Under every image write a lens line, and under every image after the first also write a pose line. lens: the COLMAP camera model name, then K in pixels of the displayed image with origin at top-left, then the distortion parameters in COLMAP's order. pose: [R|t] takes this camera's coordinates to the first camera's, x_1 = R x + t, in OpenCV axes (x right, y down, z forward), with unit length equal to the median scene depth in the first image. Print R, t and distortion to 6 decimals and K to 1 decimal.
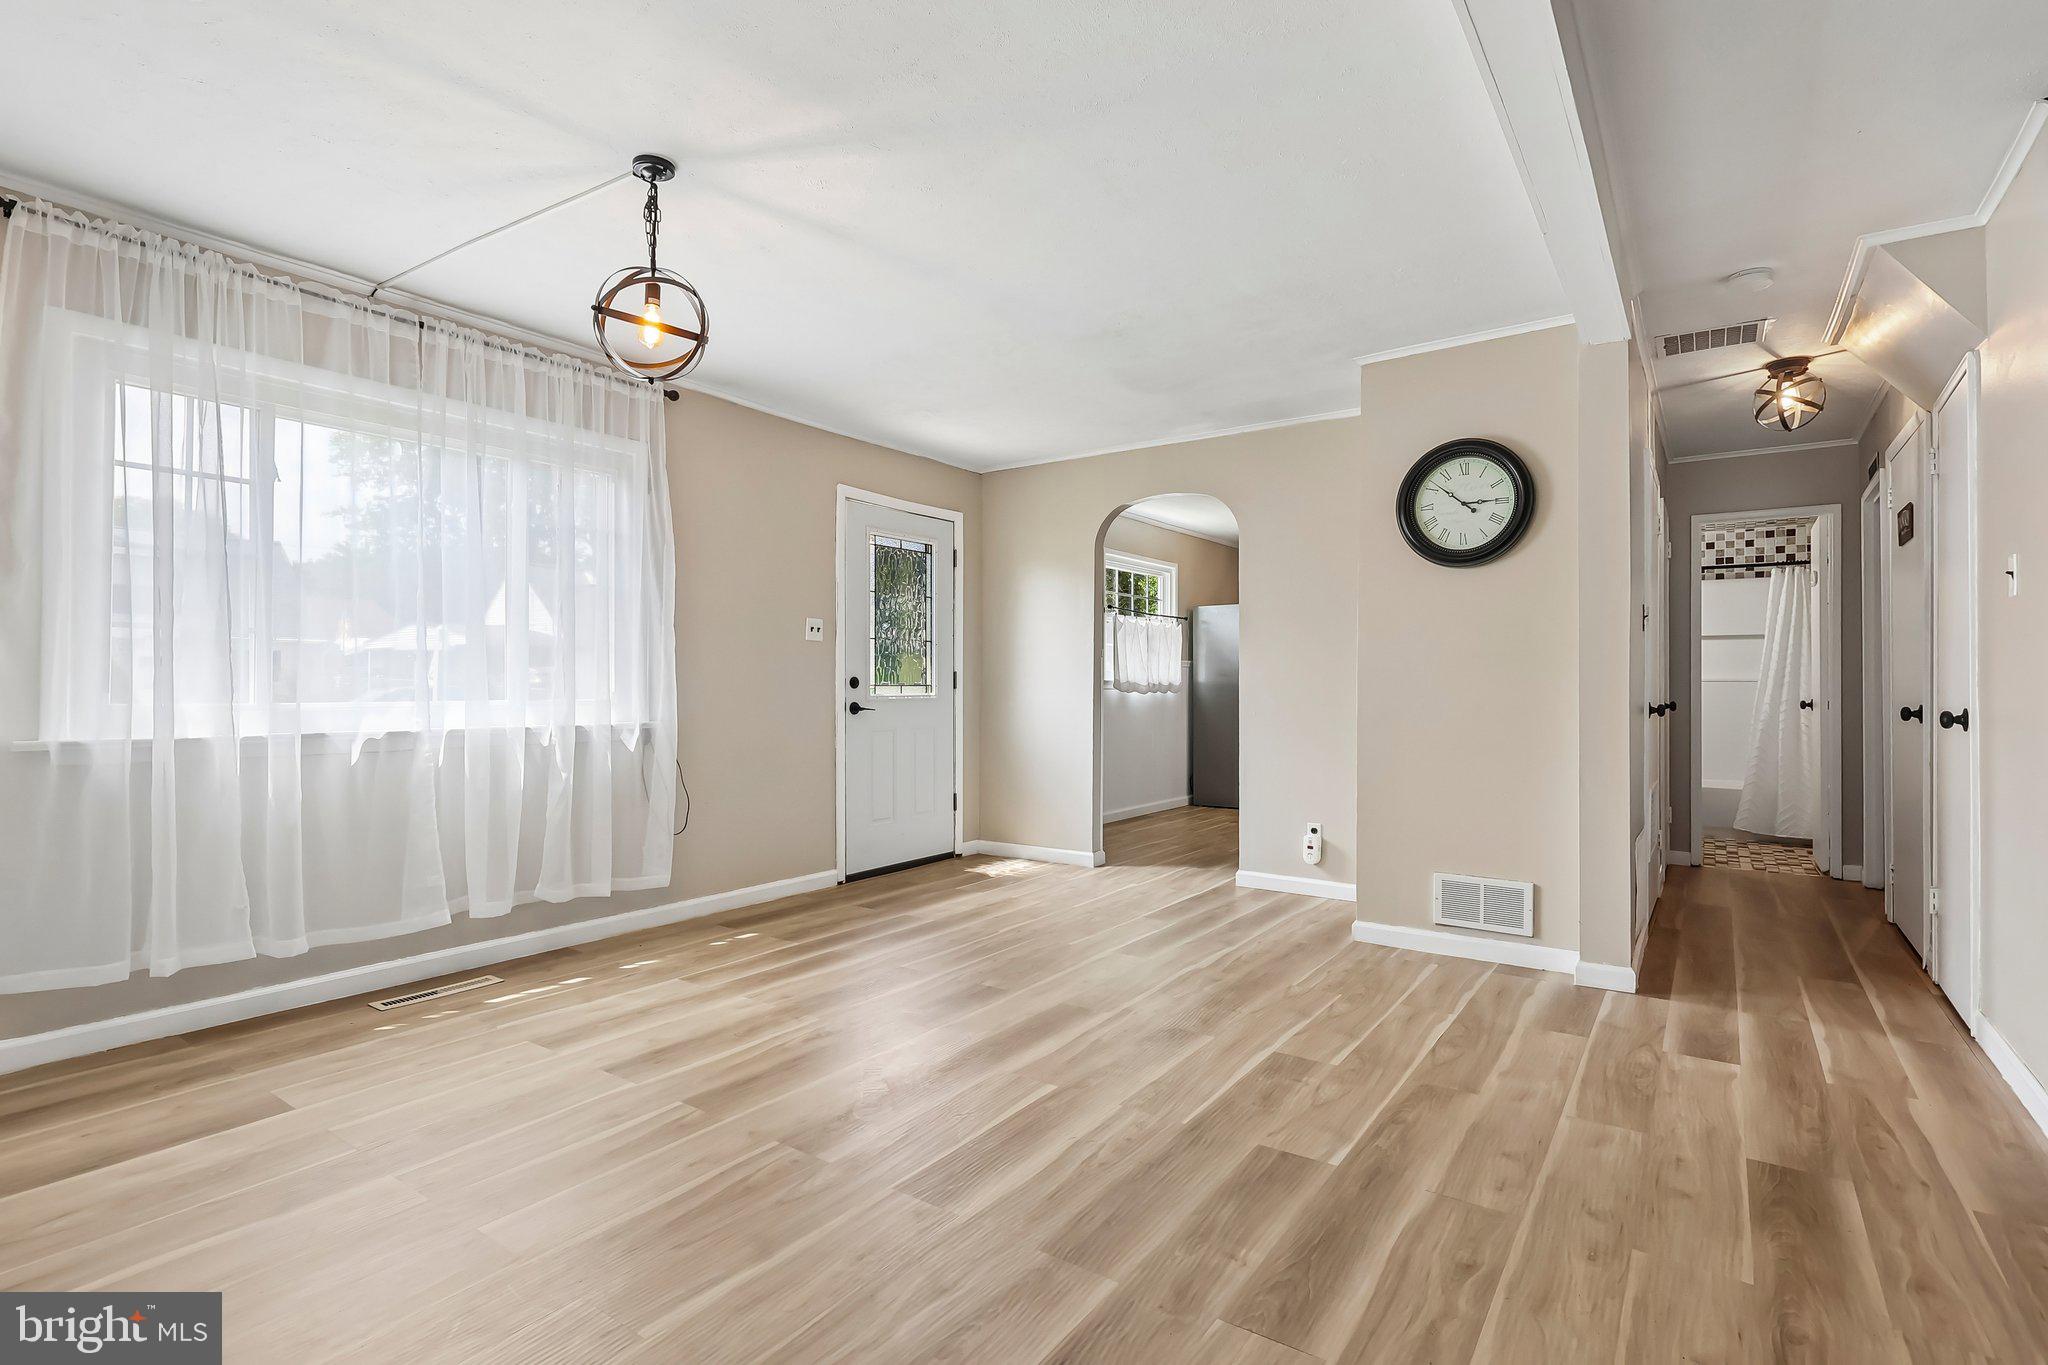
lens RADIAL K [[981.3, 0, 1020.0], [0, 981.3, 682.7], [0, 0, 1]] dist [0.001781, -0.000338]
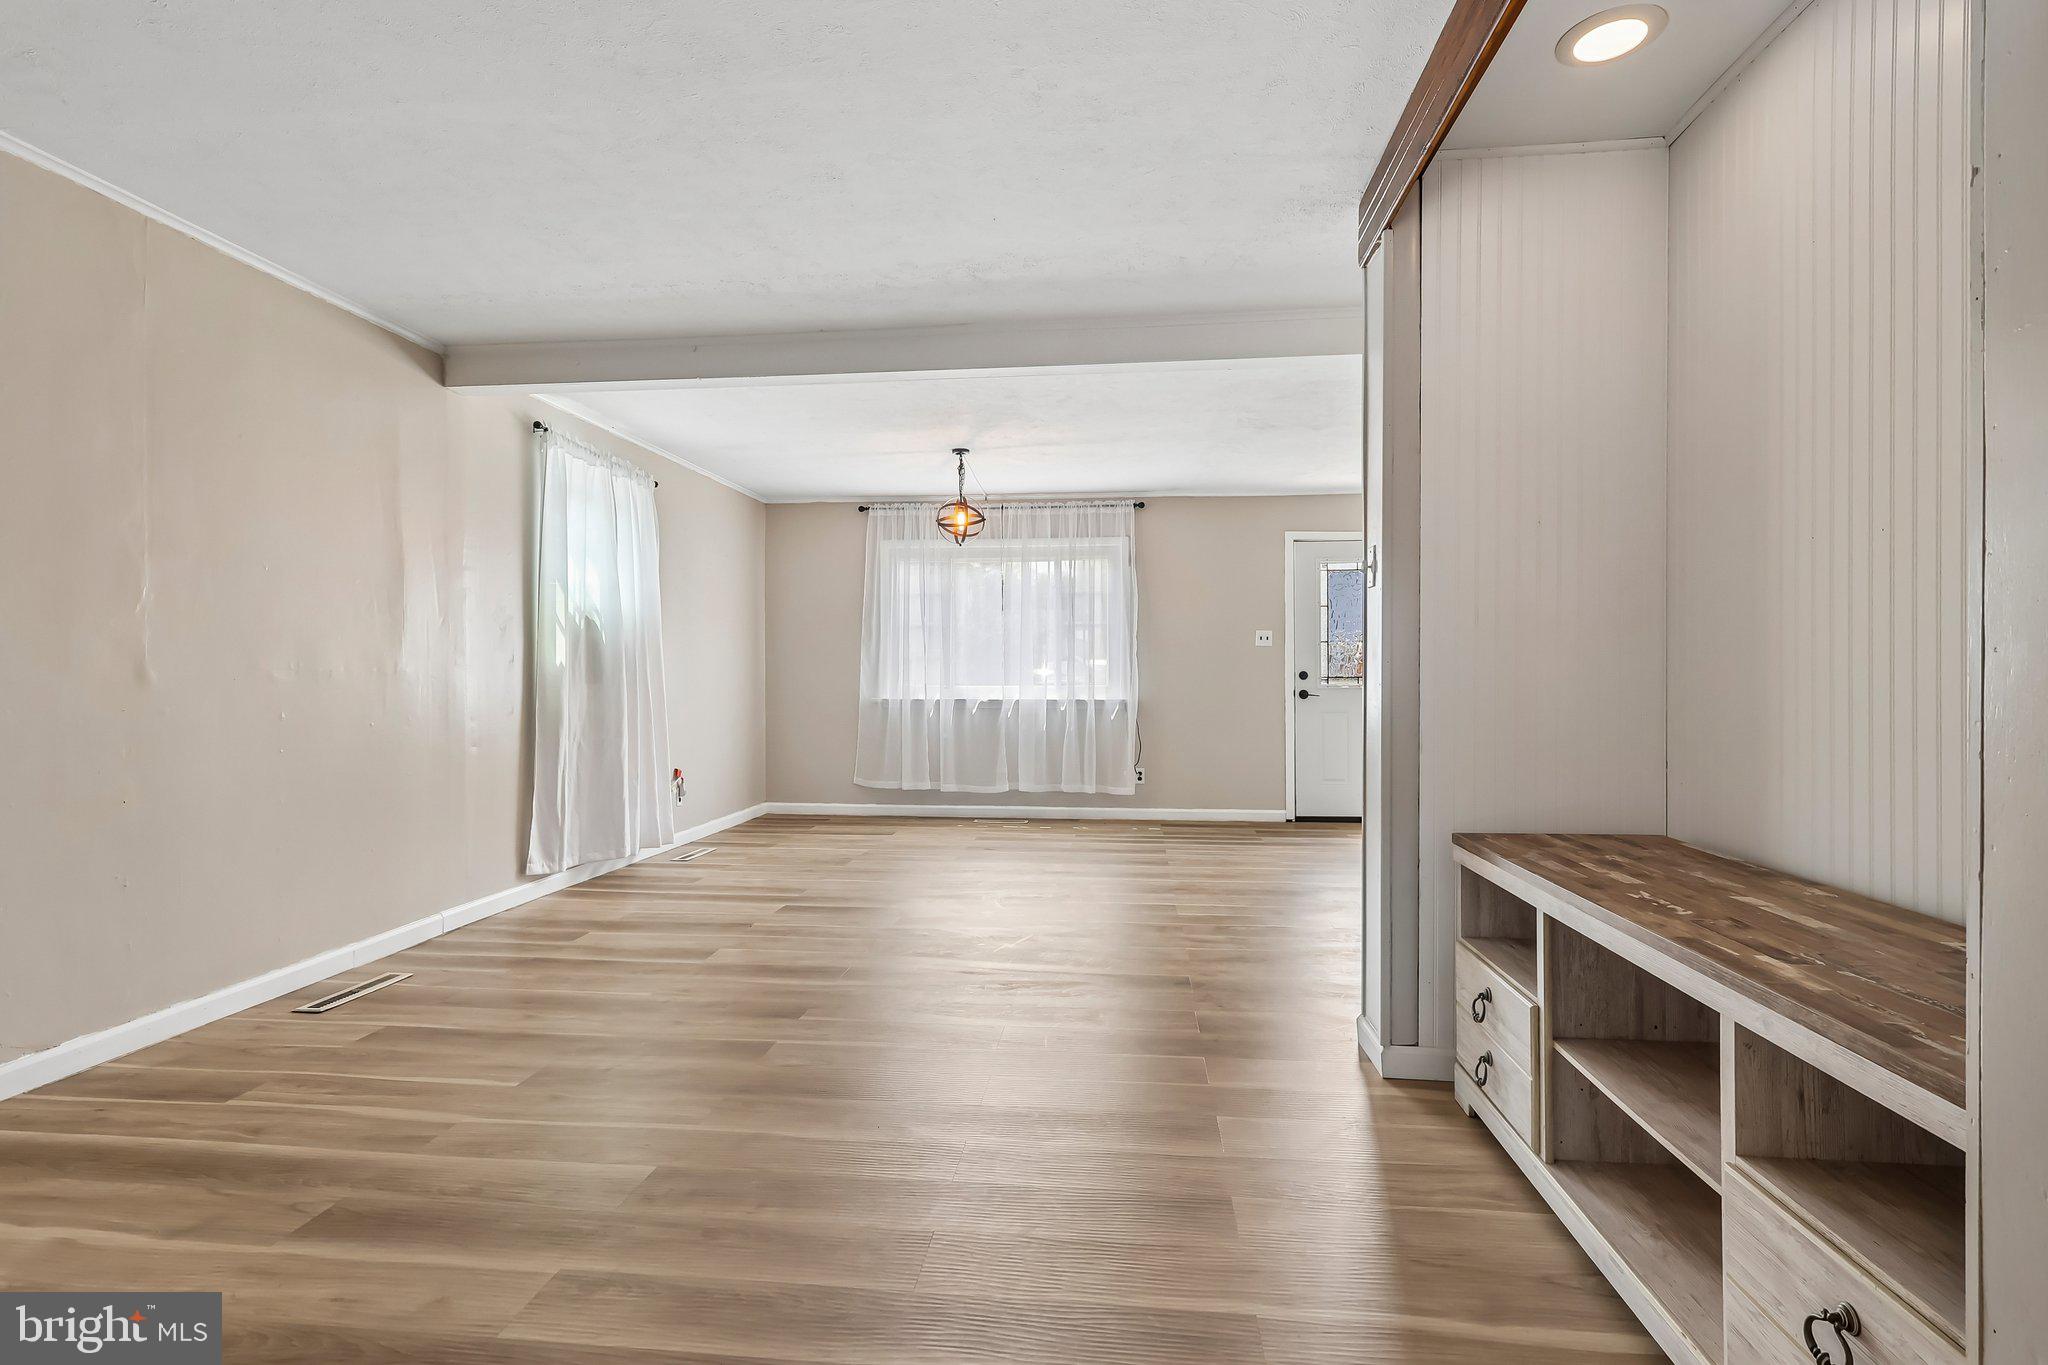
lens RADIAL K [[978.4, 0, 1023.7], [0, 978.4, 680.0], [0, 0, 1]] dist [-0.000442, 0.000519]
pose [[0.489090, -0.000392, -0.872233, 1.363700], [0.003019, 0.999995, 0.001243, 0.005622], [0.872228, -0.003241, 0.489089, 0.006774]]
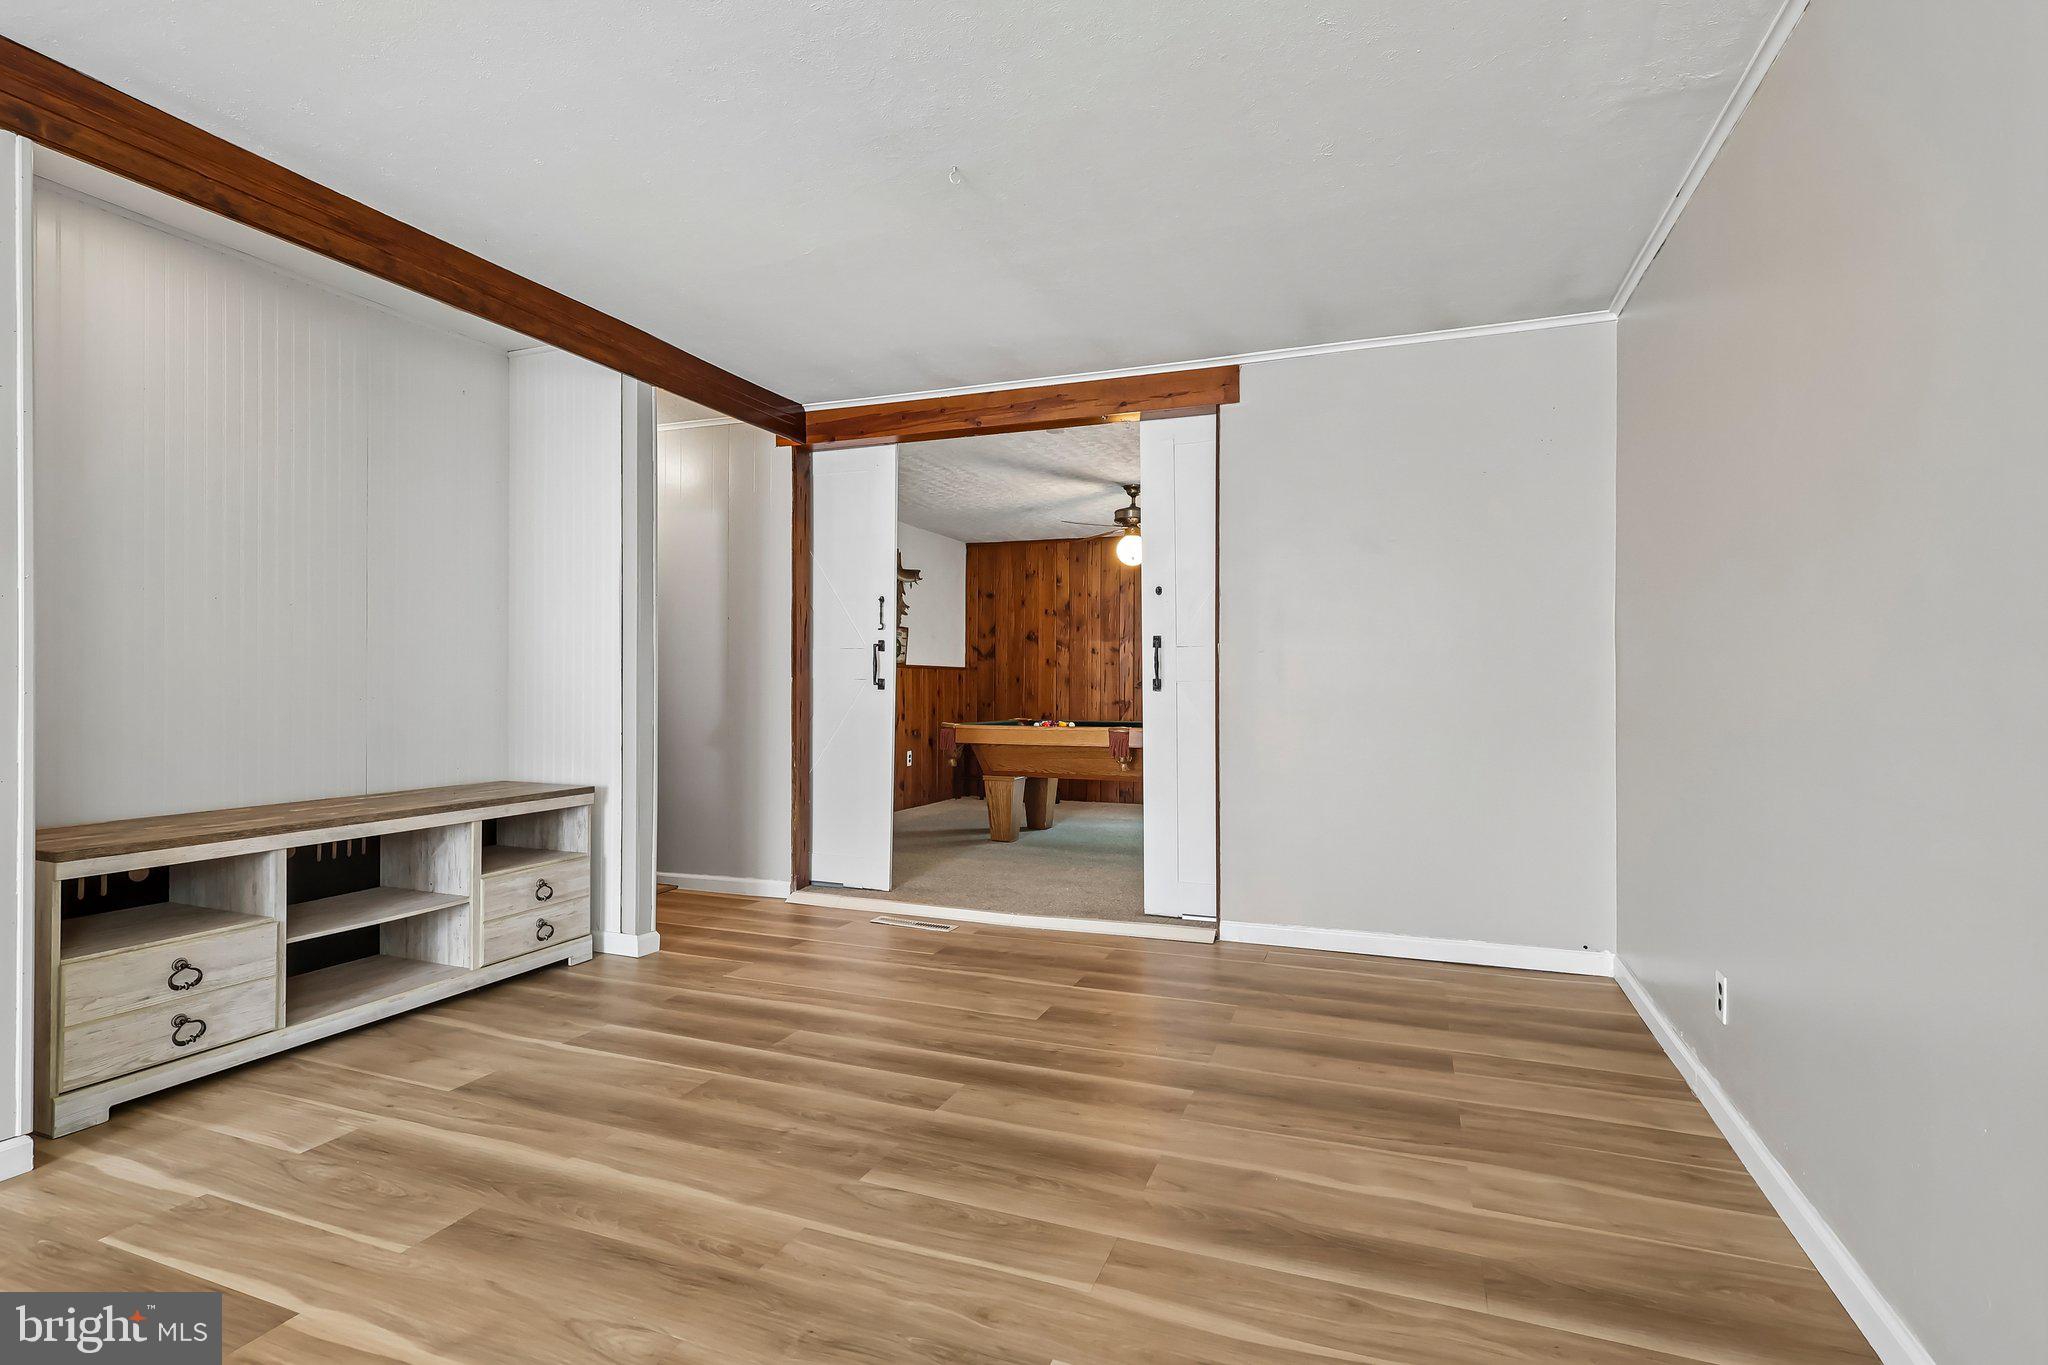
lens RADIAL K [[979.8, 0, 1028.5], [0, 979.8, 688.8], [0, 0, 1]] dist [0.003216, 0.000610]
pose [[-0.245172, -0.008271, 0.969444, -0.002854], [-0.005493, 0.999959, 0.007142, 0.000312], [-0.969464, -0.003574, -0.245207, 0.166109]]
